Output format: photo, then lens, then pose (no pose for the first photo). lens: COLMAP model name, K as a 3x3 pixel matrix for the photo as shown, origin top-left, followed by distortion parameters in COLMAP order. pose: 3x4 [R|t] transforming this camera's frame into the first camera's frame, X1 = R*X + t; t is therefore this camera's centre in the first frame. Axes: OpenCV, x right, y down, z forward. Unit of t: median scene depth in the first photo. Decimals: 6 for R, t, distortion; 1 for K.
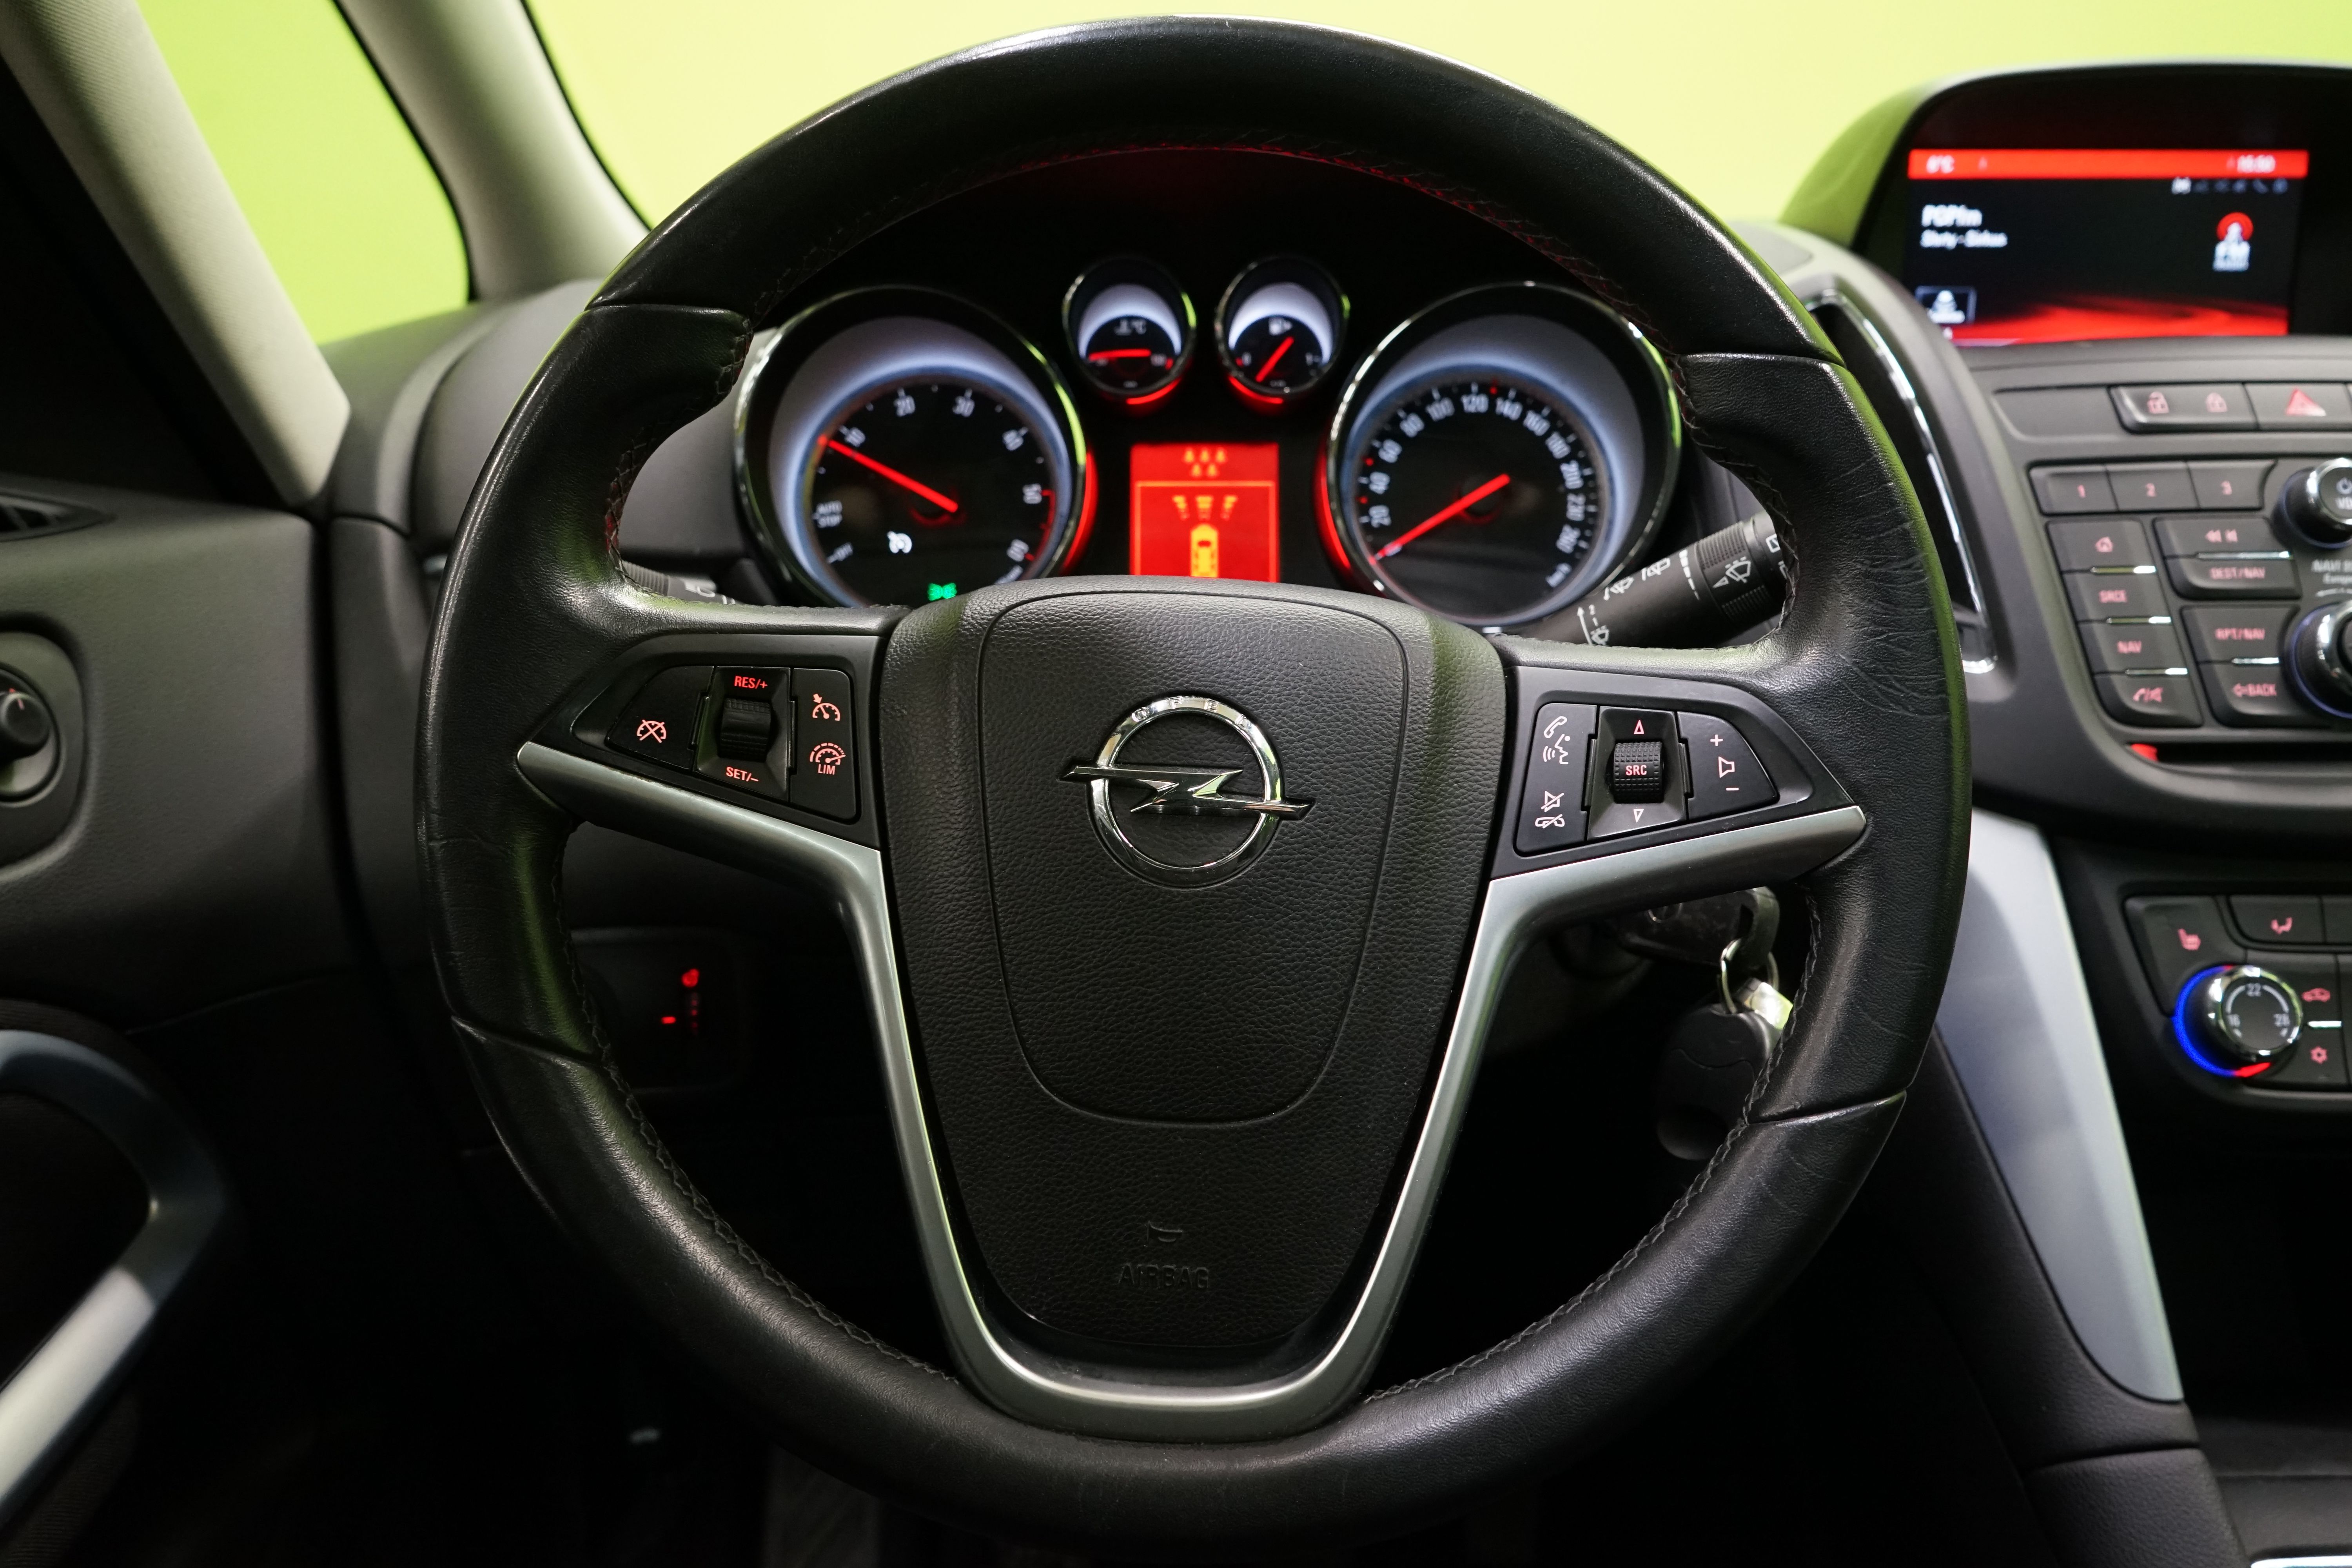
lens RADIAL K [[1886.4, 0, 1176.0], [0, 1886.4, 784.0], [0, 0, 1]] dist [-0.026876, 0.029497]
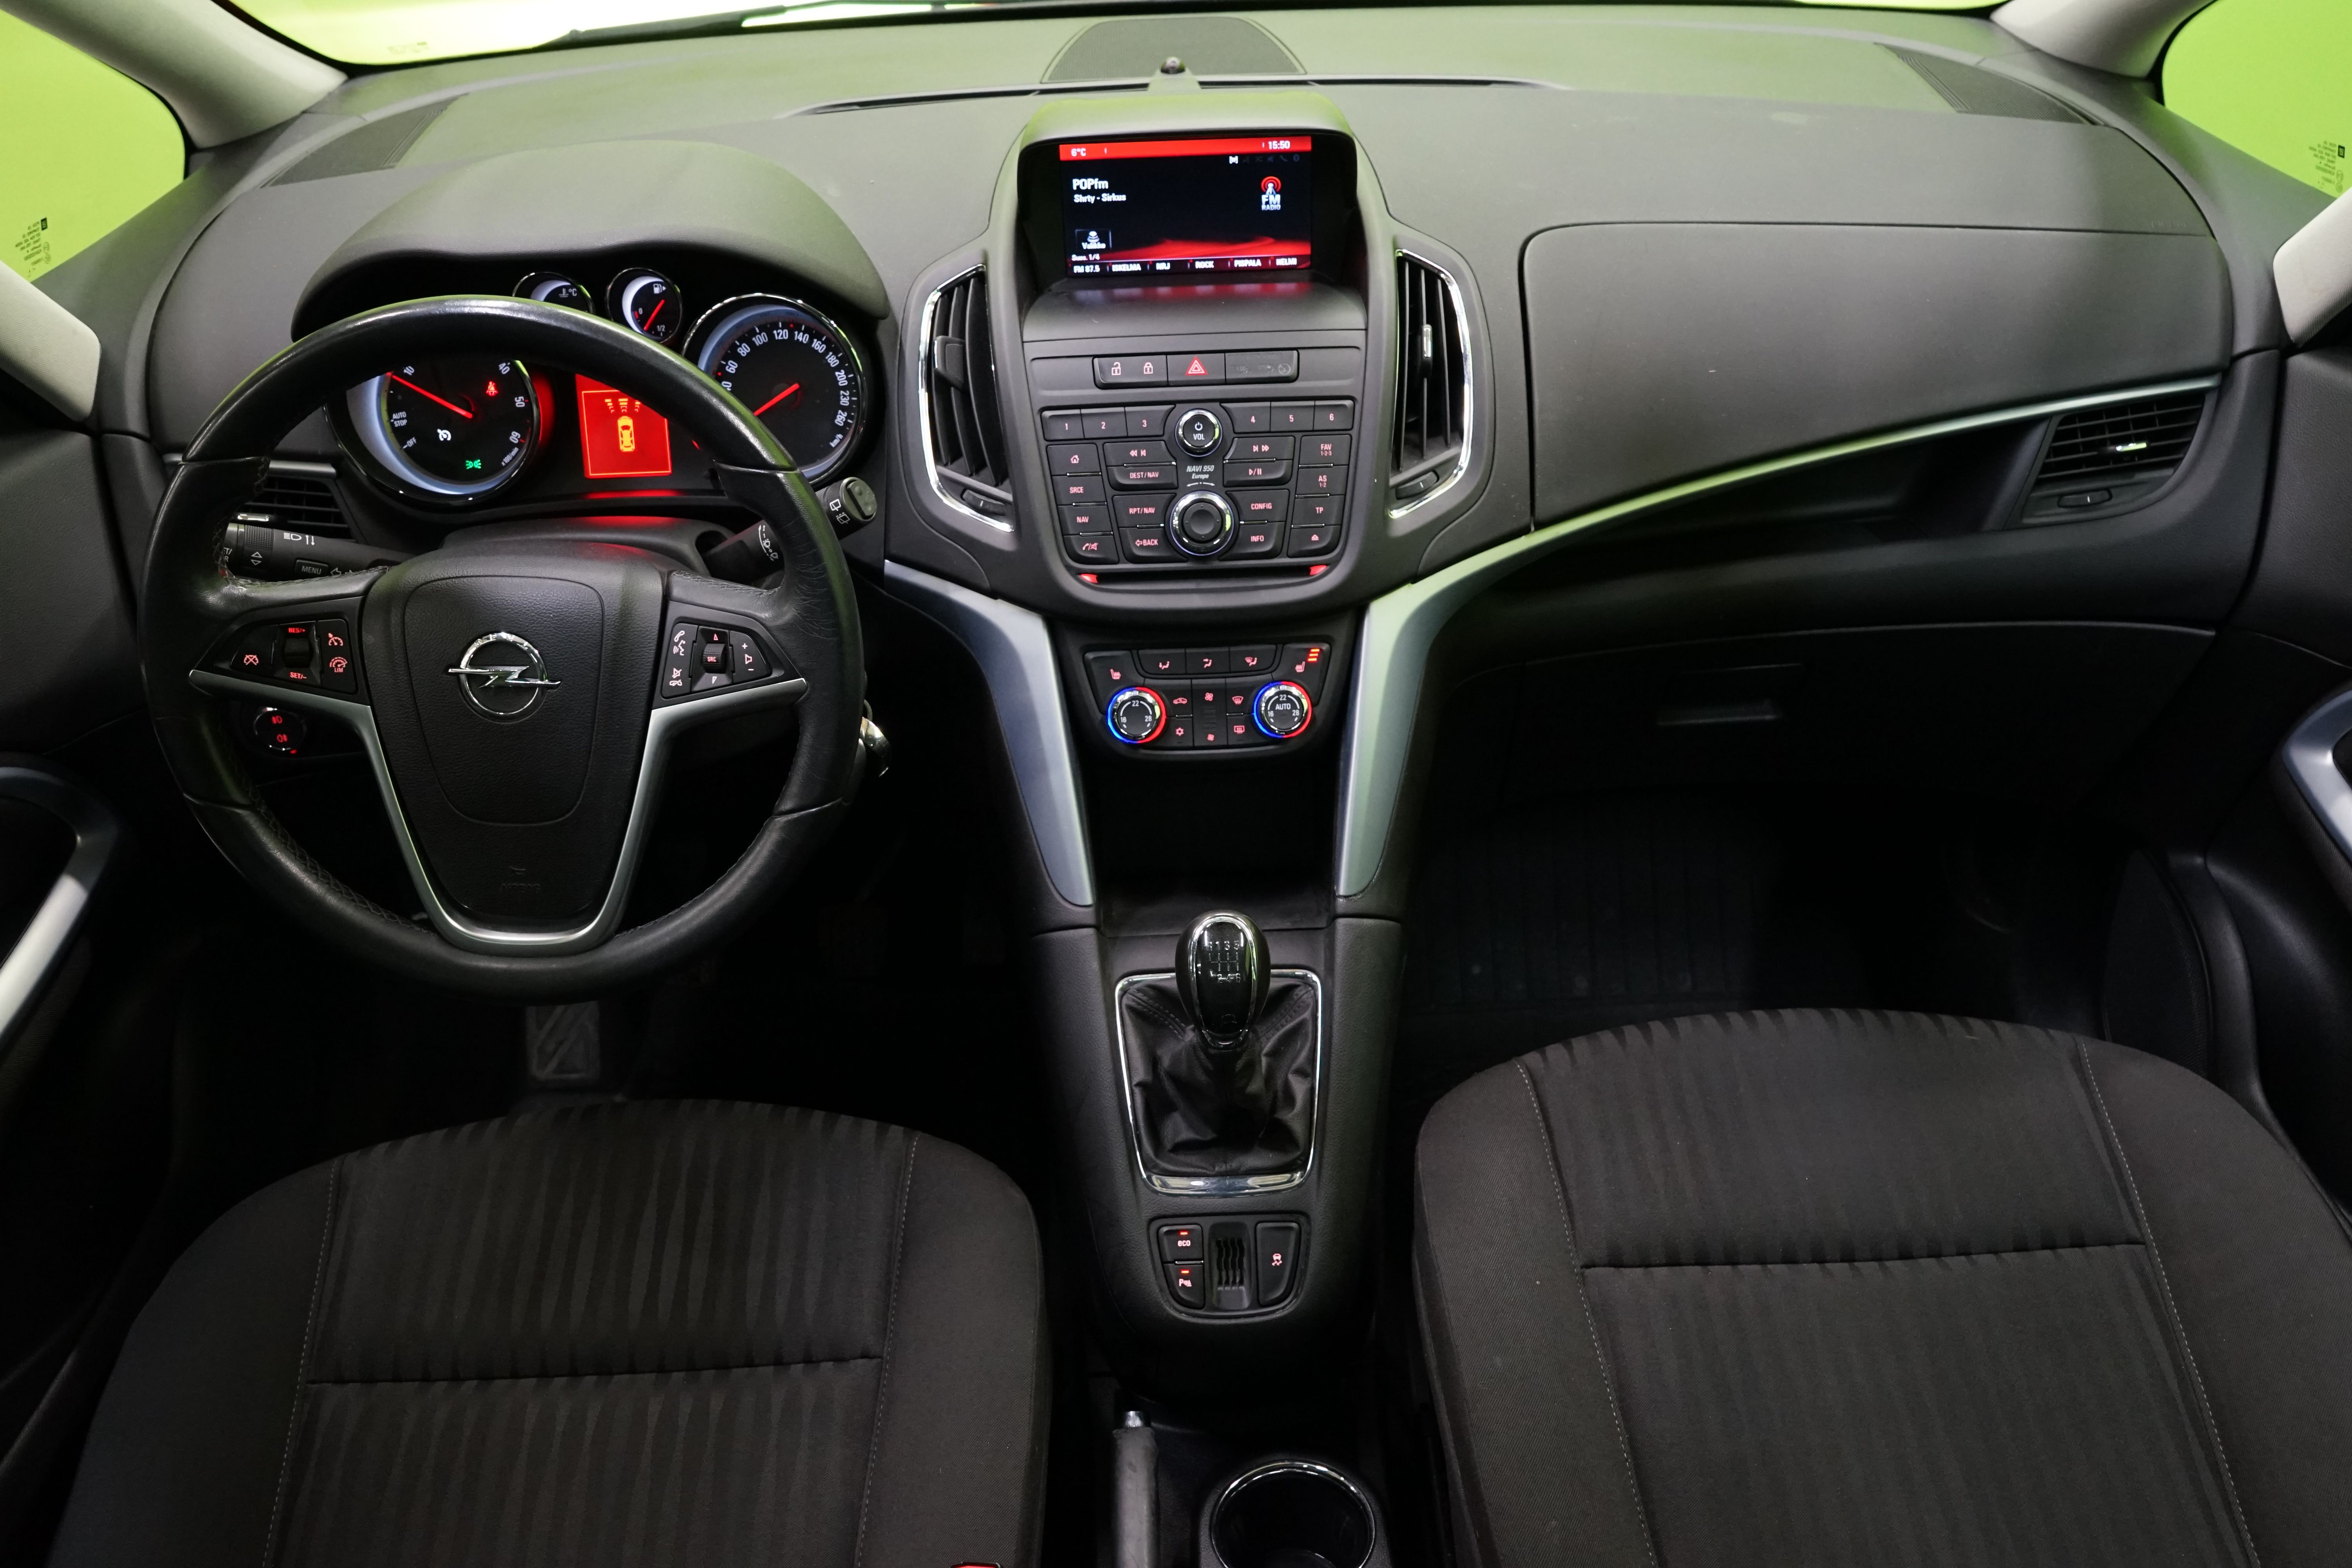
lens RADIAL K [[1886.4, 0, 1176.0], [0, 1886.4, 784.0], [0, 0, 1]] dist [-0.026876, 0.029497]
pose [[0.999228, -0.038491, 0.007847, 0.573185], [0.034040, 0.948122, 0.316078, -0.406814], [-0.019606, -0.315567, 0.948701, -0.833919]]
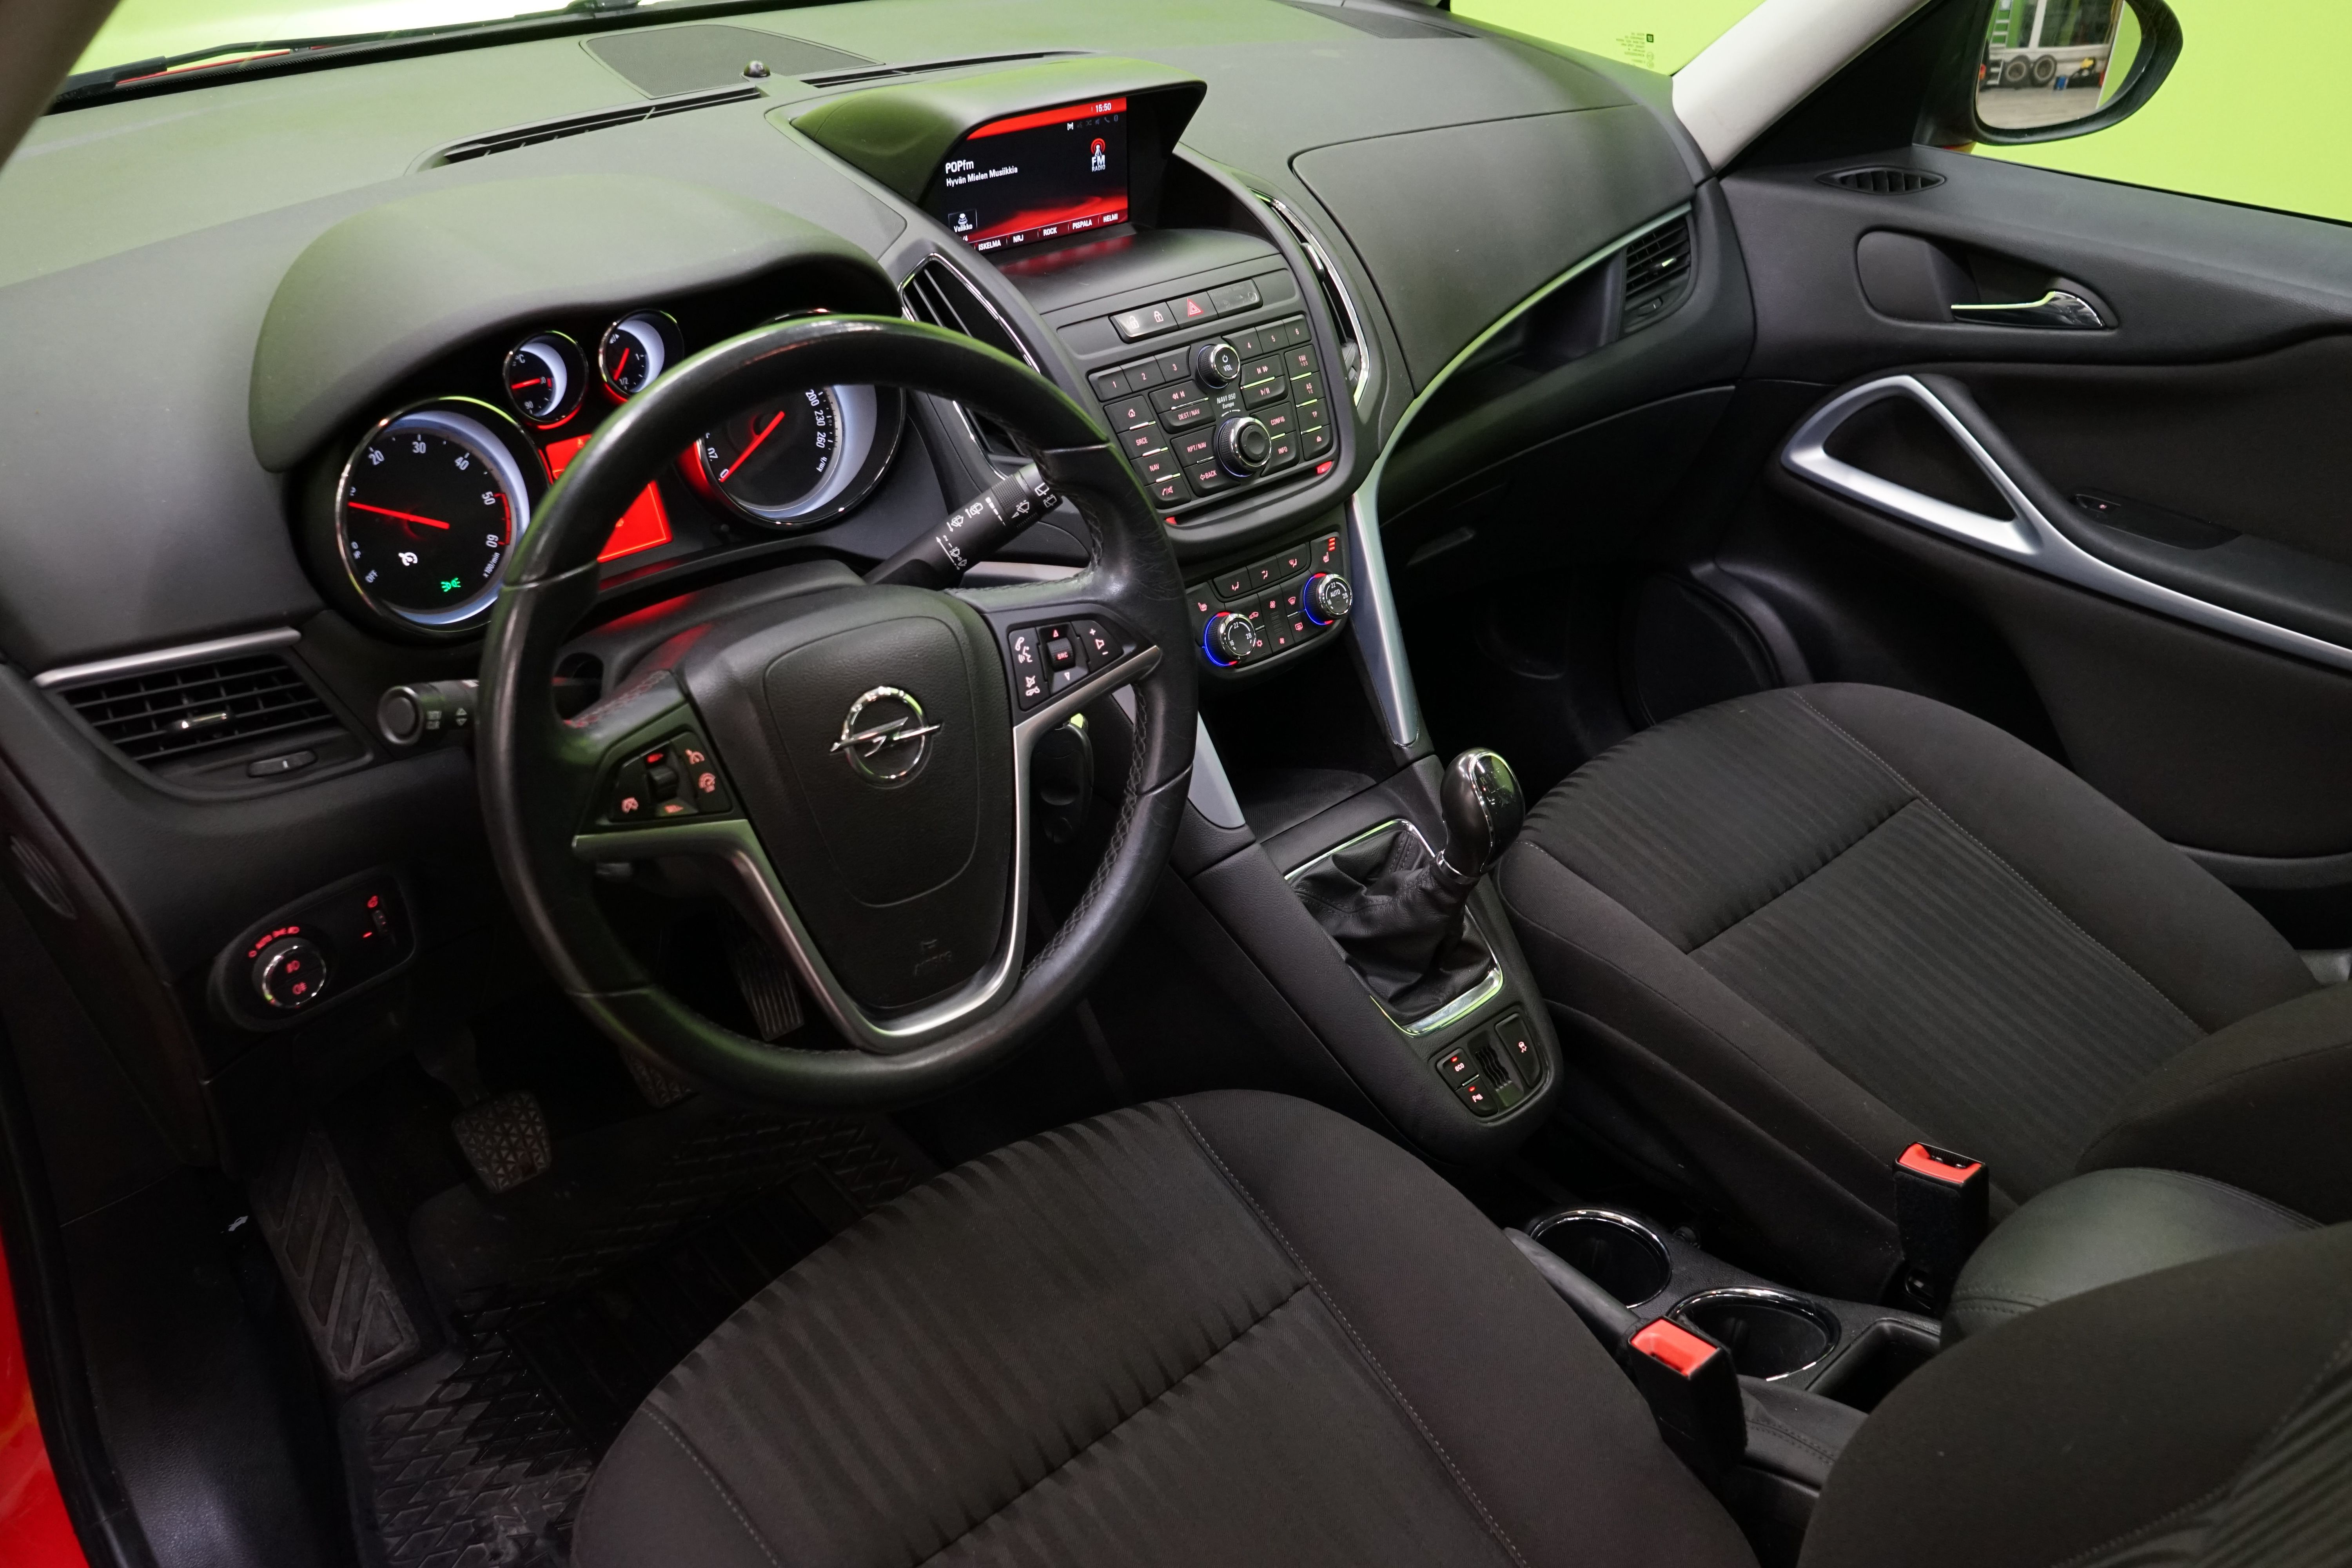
lens RADIAL K [[1886.4, 0, 1176.0], [0, 1886.4, 784.0], [0, 0, 1]] dist [-0.026876, 0.029497]
pose [[0.739878, -0.344355, 0.577927, -0.695221], [0.149396, 0.921716, 0.357938, -0.458653], [-0.655943, -0.178491, 0.733403, -0.479676]]
